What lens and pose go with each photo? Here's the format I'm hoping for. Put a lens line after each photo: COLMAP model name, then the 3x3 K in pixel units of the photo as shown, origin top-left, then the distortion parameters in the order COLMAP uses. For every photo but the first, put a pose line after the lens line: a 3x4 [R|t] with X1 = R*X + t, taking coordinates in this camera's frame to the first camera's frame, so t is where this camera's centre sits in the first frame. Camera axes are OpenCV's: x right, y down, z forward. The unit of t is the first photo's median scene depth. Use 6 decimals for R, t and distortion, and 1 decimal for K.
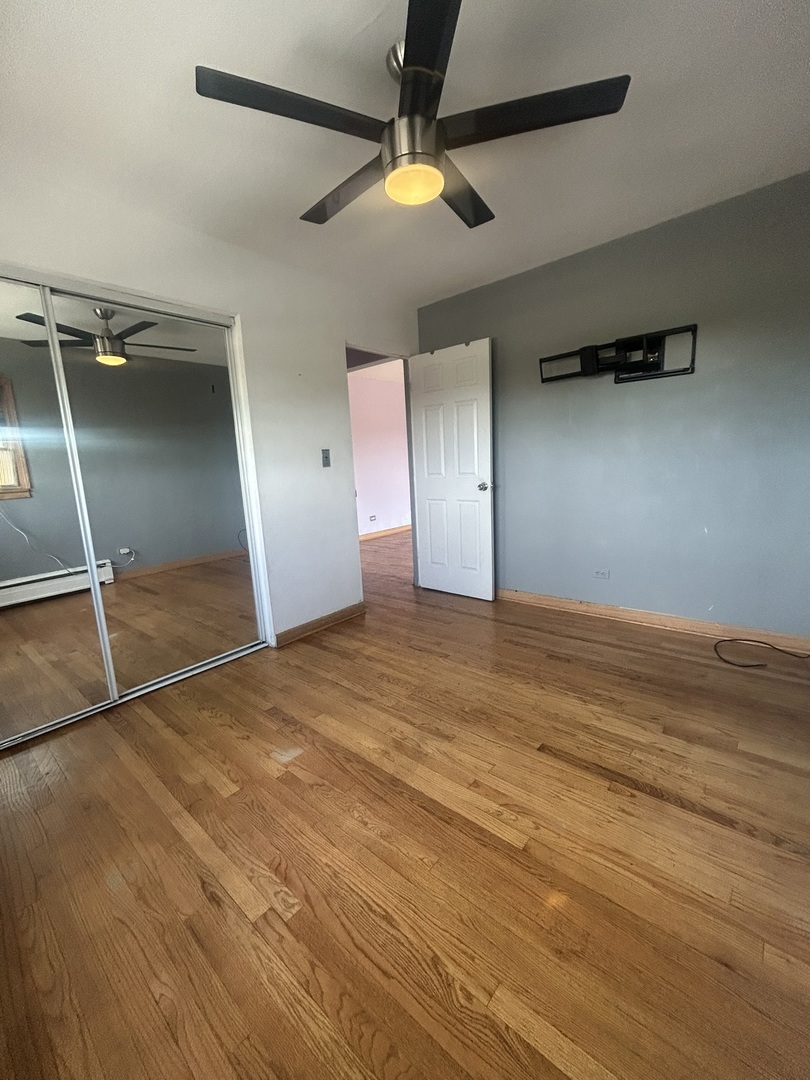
lens RADIAL K [[436.9, 0, 403.1], [0, 436.9, 539.0], [0, 0, 1]] dist [-0.000787, -0.000138]
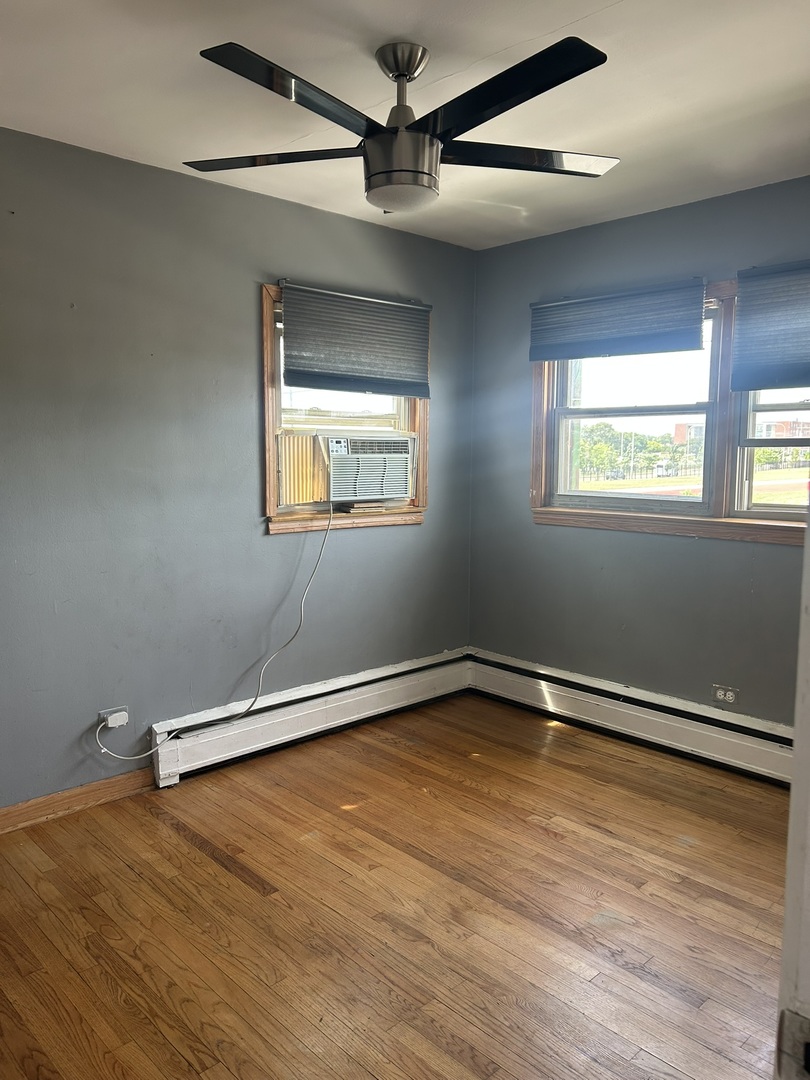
lens RADIAL K [[809.8, 0, 406.1], [0, 809.8, 540.6], [0, 0, 1]] dist [0.005402, -0.019324]
pose [[-0.995123, 0.037571, 0.091211, -0.075808], [0.062130, 0.956903, 0.283683, -0.497002], [-0.076622, 0.287966, -0.954570, 2.080014]]
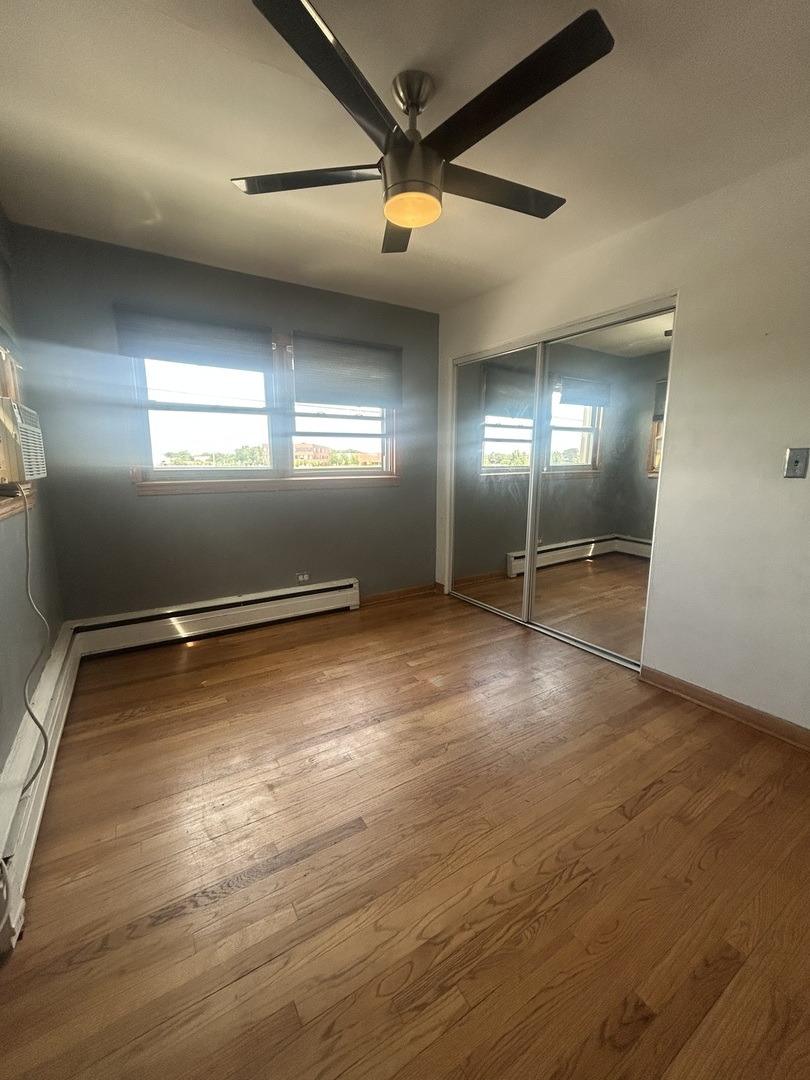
lens RADIAL K [[436.9, 0, 406.3], [0, 436.9, 536.0], [0, 0, 1]] dist [-0.000787, -0.000138]
pose [[-0.283064, 0.217579, -0.934095, 0.920021], [-0.152470, 0.951334, 0.267799, -0.282383], [0.946904, 0.218226, -0.236114, 1.107826]]
